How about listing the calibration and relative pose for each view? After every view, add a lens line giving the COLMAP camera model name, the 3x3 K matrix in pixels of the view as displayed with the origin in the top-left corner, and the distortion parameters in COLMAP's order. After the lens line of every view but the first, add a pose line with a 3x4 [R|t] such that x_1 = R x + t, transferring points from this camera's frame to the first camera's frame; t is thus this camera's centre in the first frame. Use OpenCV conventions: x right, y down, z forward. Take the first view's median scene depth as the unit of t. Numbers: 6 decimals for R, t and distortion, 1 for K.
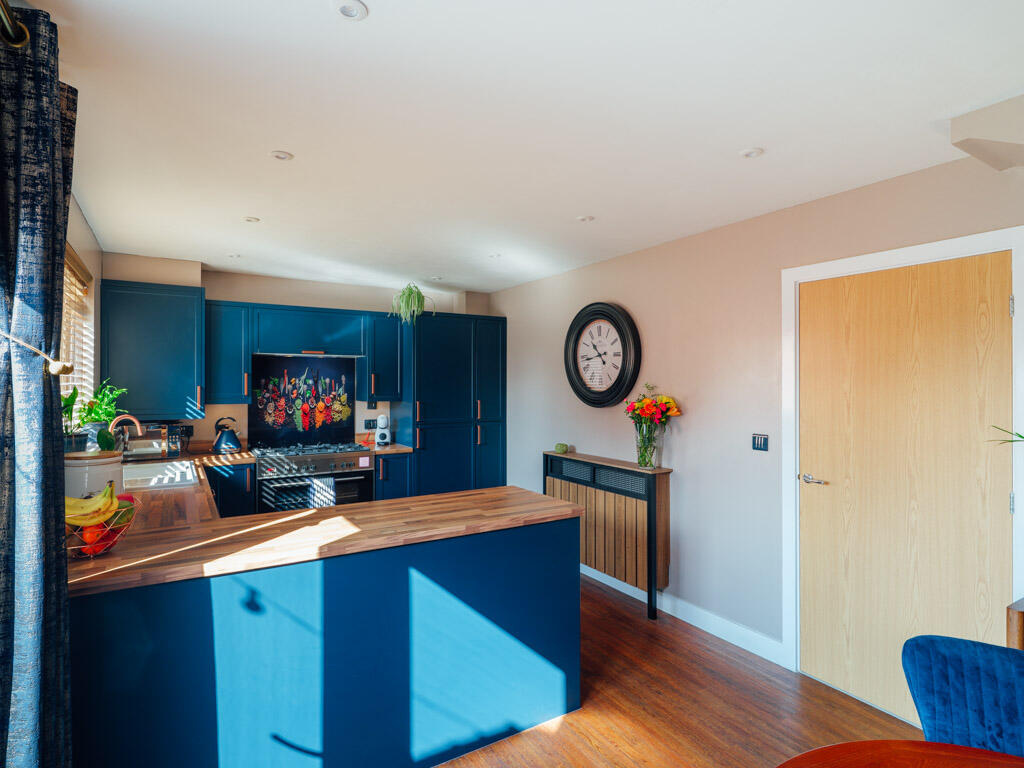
lens RADIAL K [[550.3, 0, 511.7], [0, 550.3, 381.9], [0, 0, 1]] dist [-0.007118, -0.002573]
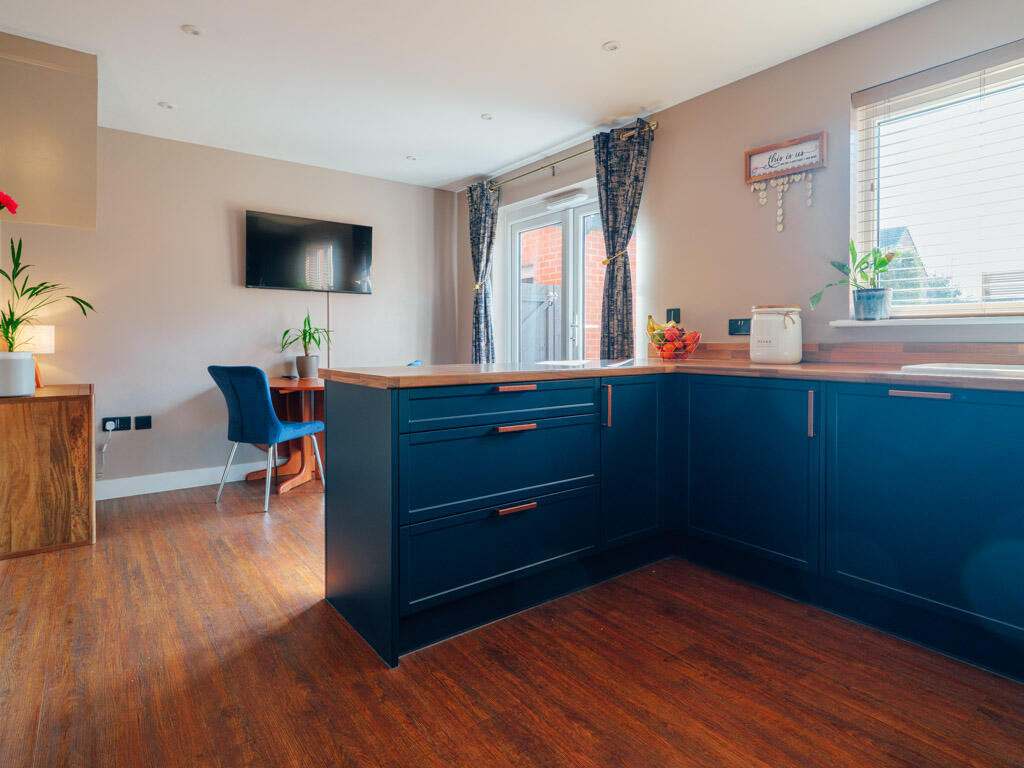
lens RADIAL K [[550.3, 0, 499.3], [0, 550.3, 342.4], [0, 0, 1]] dist [-0.007118, -0.002573]
pose [[-0.997447, -0.000519, -0.071412, -0.047281], [-0.001133, 0.999963, 0.008558, 0.097961], [0.071405, 0.008617, -0.997410, 1.006574]]
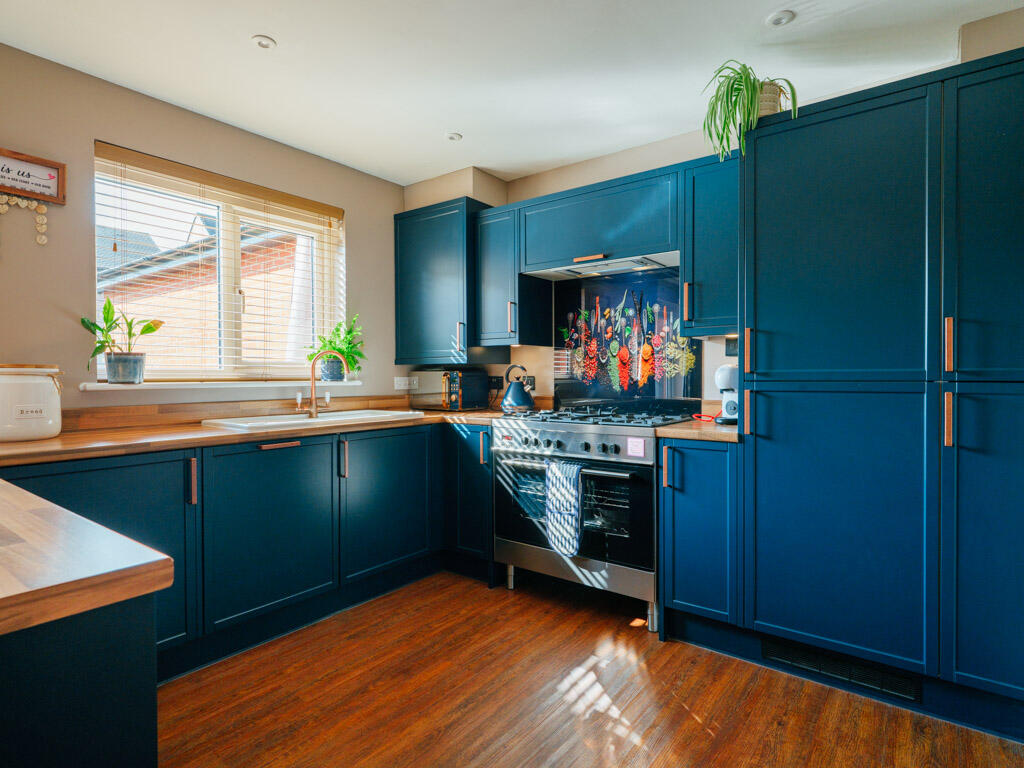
lens RADIAL K [[550.3, 0, 510.9], [0, 550.3, 380.6], [0, 0, 1]] dist [-0.007118, -0.002573]
pose [[0.358400, 0.005192, -0.933554, 0.171127], [0.000322, 0.999984, 0.005685, 0.075711], [0.933568, -0.002338, 0.358393, 0.671010]]
